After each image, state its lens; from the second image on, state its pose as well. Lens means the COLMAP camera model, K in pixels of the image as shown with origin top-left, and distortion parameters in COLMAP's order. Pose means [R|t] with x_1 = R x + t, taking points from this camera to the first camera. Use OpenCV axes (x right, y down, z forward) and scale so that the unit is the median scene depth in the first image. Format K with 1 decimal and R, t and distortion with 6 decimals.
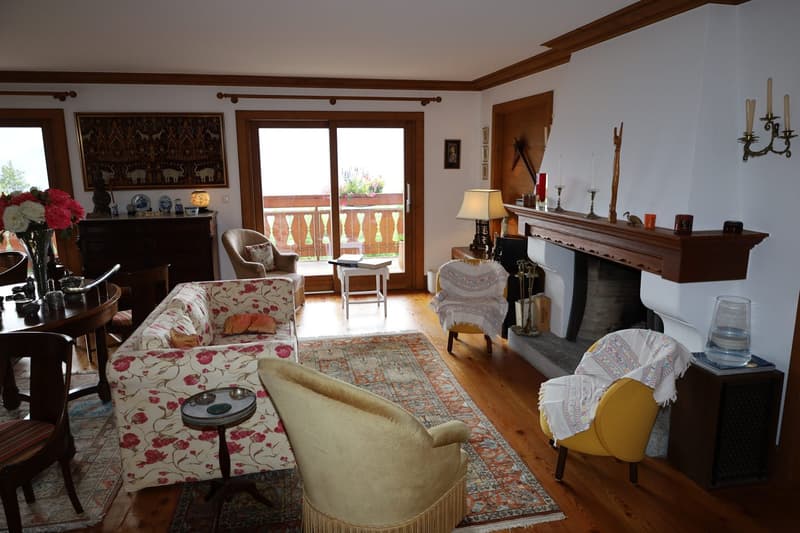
lens RADIAL K [[550.8, 0, 399.0], [0, 550.8, 265.9], [0, 0, 1]] dist [-0.001993, -0.005699]
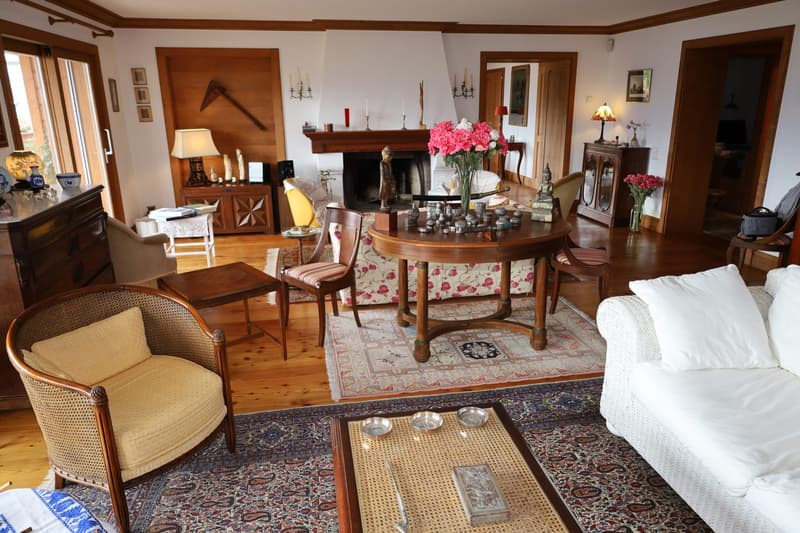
lens RADIAL K [[550.8, 0, 397.5], [0, 550.8, 267.9], [0, 0, 1]] dist [-0.001993, -0.005699]
pose [[0.020090, -0.287847, 0.957466, -0.933249], [0.196196, 0.940174, 0.278532, -0.101917], [-0.980359, 0.182255, 0.075362, 0.557566]]
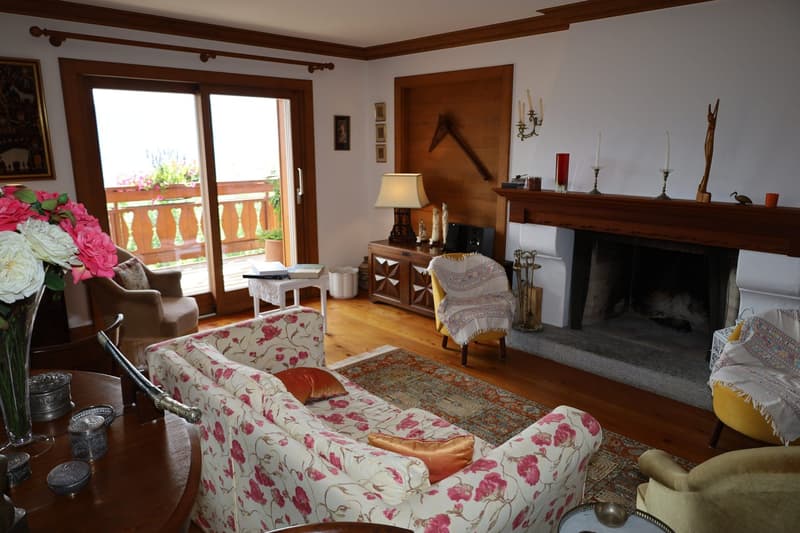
lens RADIAL K [[550.8, 0, 401.6], [0, 550.8, 267.5], [0, 0, 1]] dist [-0.001993, -0.005699]
pose [[0.848839, -0.109039, 0.517284, -0.311916], [0.092985, 0.994037, 0.056951, -0.038694], [-0.520409, -0.000243, 0.853917, 0.243065]]
